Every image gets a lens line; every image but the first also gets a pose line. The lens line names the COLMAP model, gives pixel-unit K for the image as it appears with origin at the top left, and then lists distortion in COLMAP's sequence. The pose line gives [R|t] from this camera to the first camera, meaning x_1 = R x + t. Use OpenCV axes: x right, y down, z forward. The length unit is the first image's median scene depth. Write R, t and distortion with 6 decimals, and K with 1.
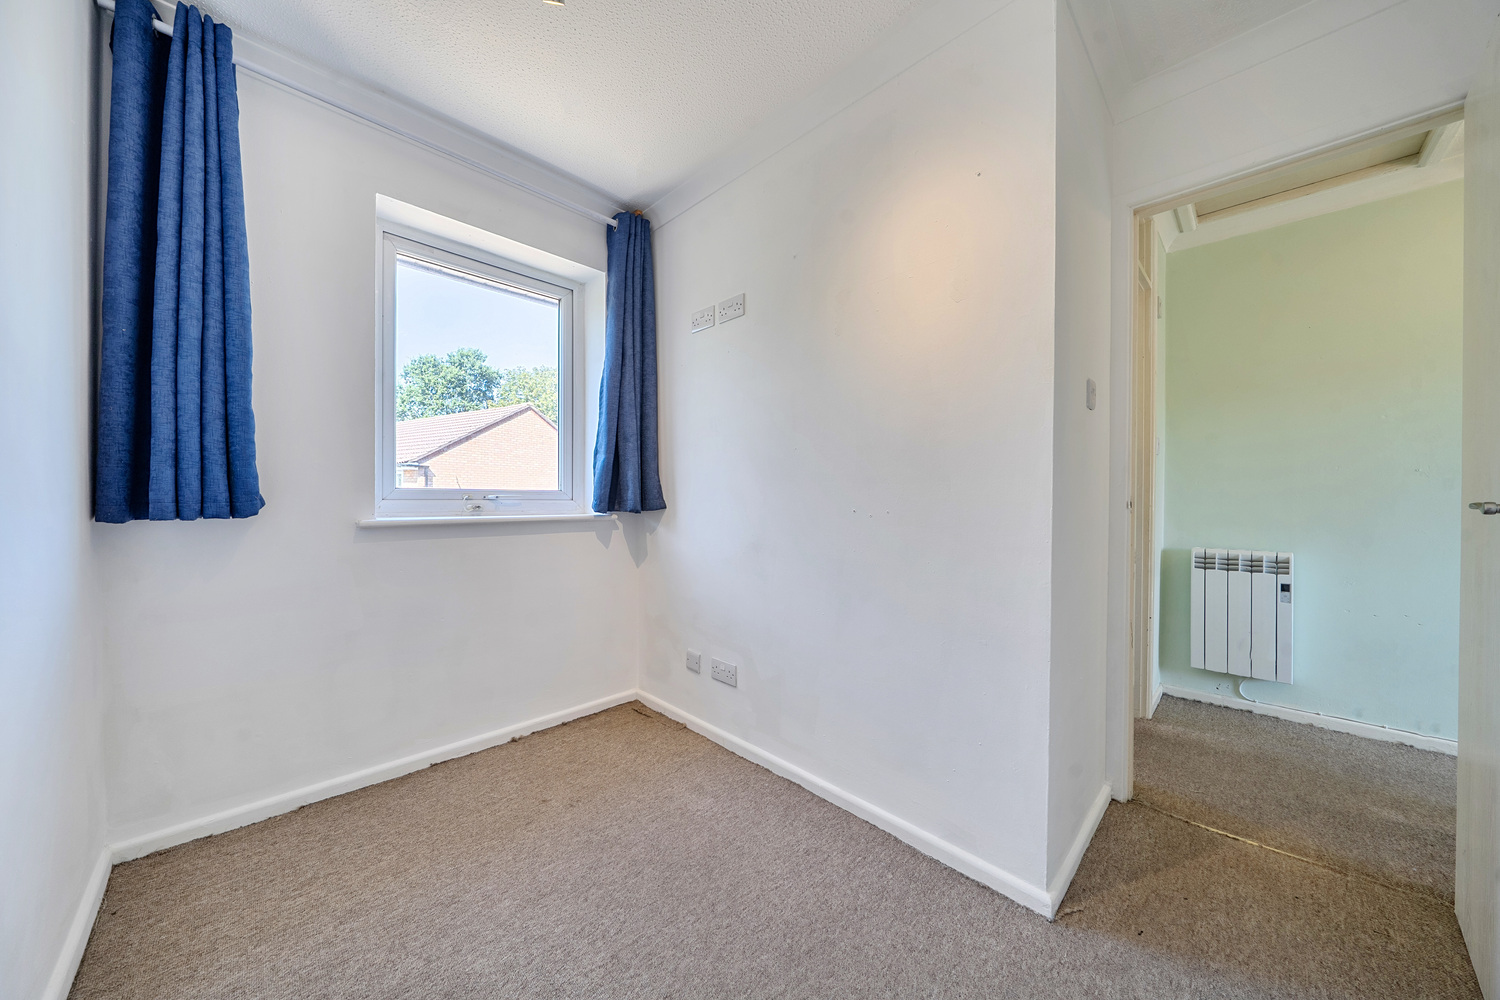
lens RADIAL K [[523.1, 0, 718.5], [0, 523.1, 500.1], [0, 0, 1]] dist [-0.001700, -0.000100]
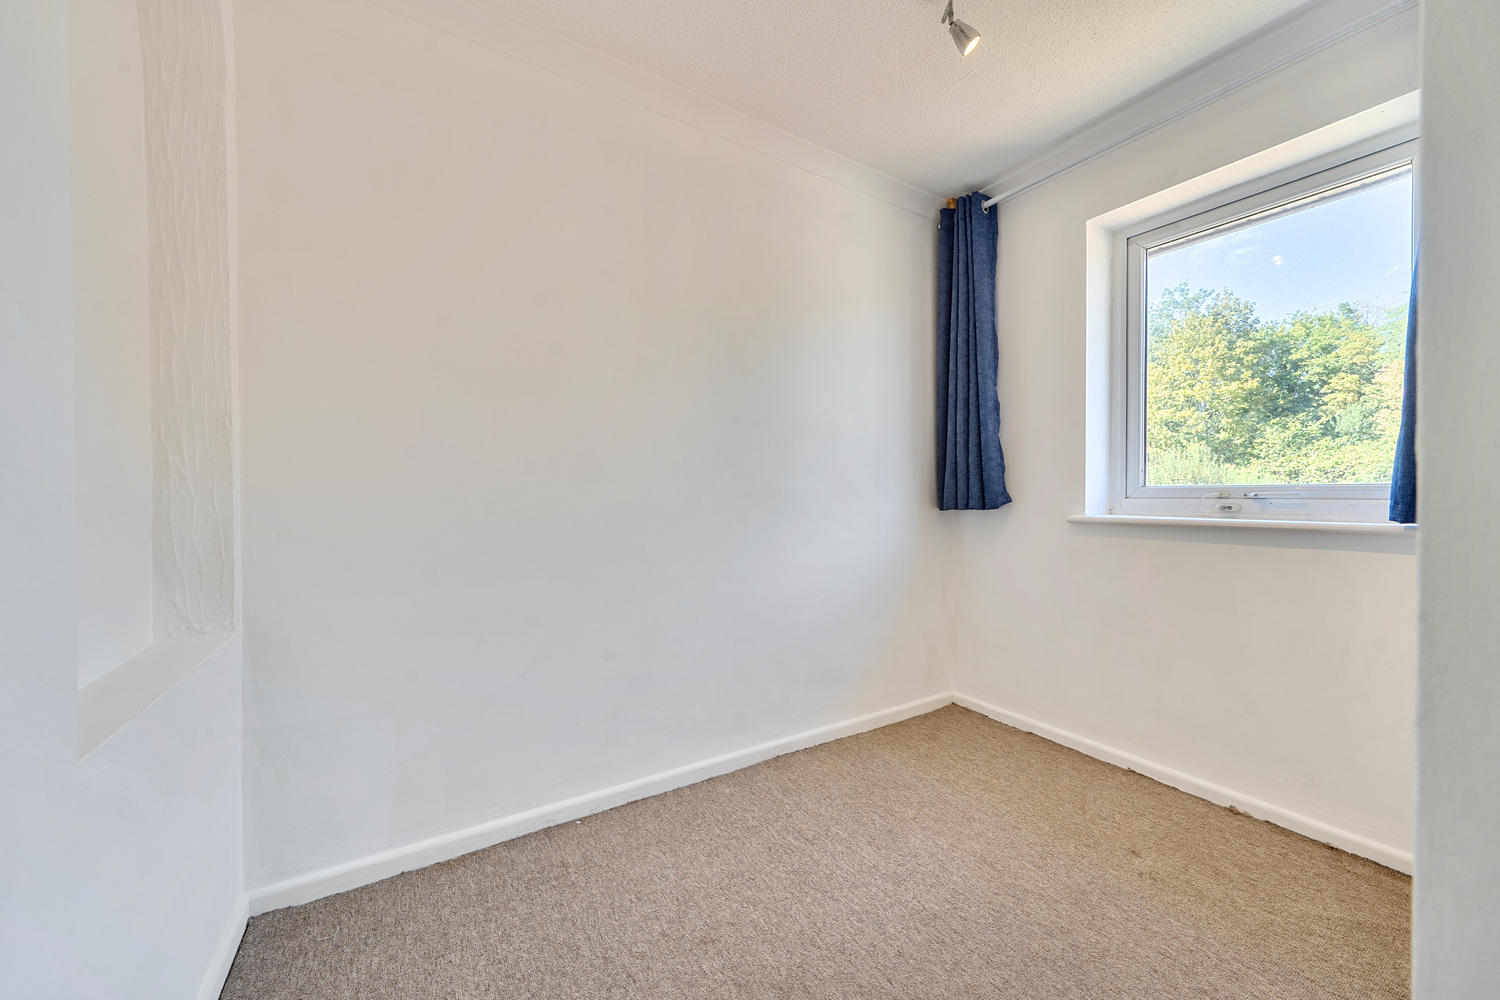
lens RADIAL K [[526.7, 0, 739.9], [0, 526.7, 506.0], [0, 0, 1]] dist [-0.000115, -0.000040]
pose [[-0.201611, 0.012473, -0.979386, 0.627816], [-0.006063, 0.999884, 0.013982, 0.004841], [0.979447, 0.008757, -0.201512, 0.540172]]
